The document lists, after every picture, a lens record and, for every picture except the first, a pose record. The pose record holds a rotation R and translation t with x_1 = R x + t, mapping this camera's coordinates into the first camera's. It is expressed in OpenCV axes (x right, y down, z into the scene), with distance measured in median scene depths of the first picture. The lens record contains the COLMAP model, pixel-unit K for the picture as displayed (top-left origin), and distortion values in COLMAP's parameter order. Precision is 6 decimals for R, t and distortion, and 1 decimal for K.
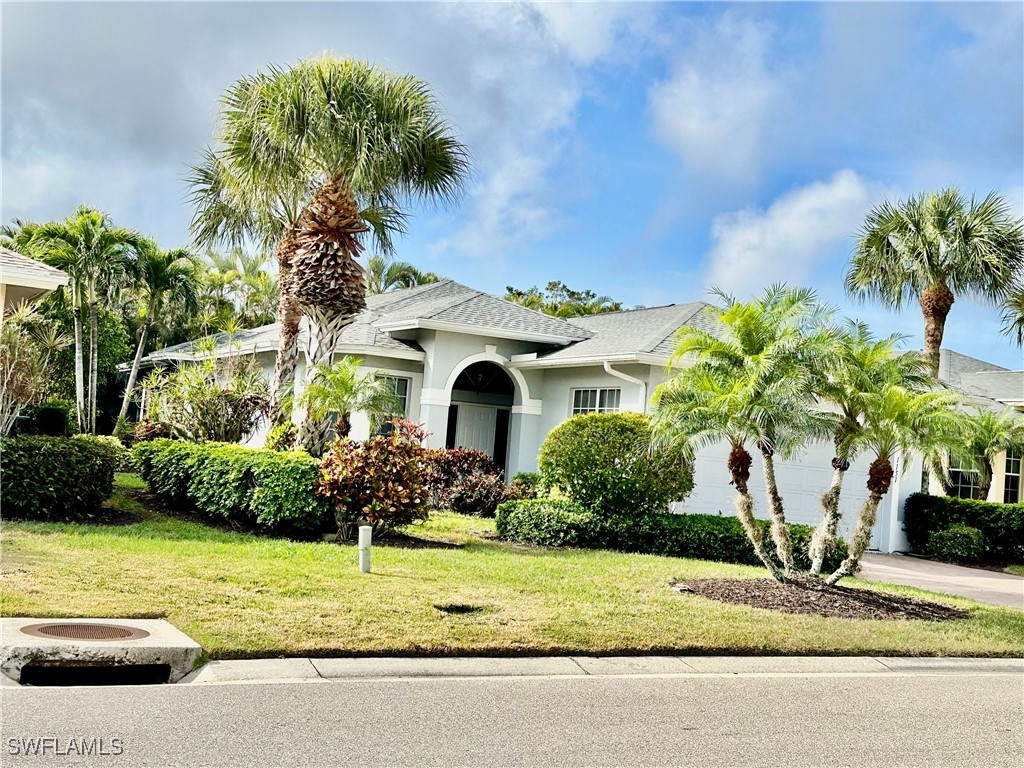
lens RADIAL K [[1404.4, 0, 512.0], [0, 1404.4, 384.0], [0, 0, 1]] dist [-0.009244, -0.027038]
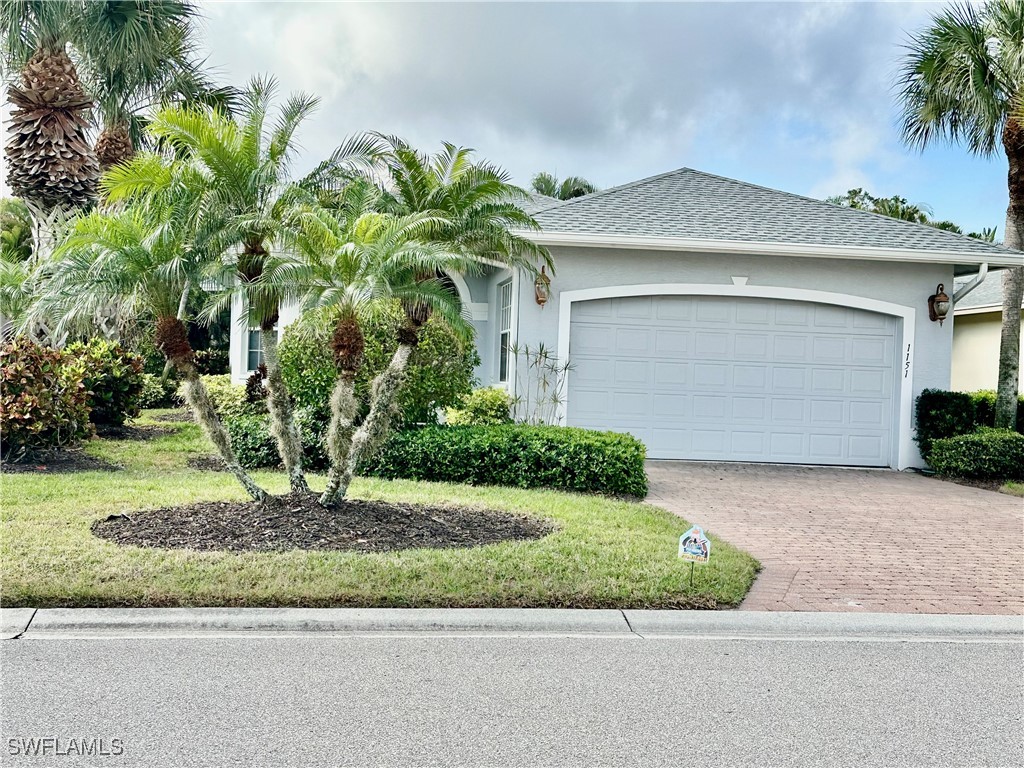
lens RADIAL K [[1404.4, 0, 512.0], [0, 1404.4, 384.0], [0, 0, 1]] dist [-0.009244, -0.027038]
pose [[0.938310, -0.050879, -0.342032, 0.364829], [0.062192, 0.997818, 0.022182, 0.049187], [0.340157, -0.042085, 0.939426, 0.254155]]
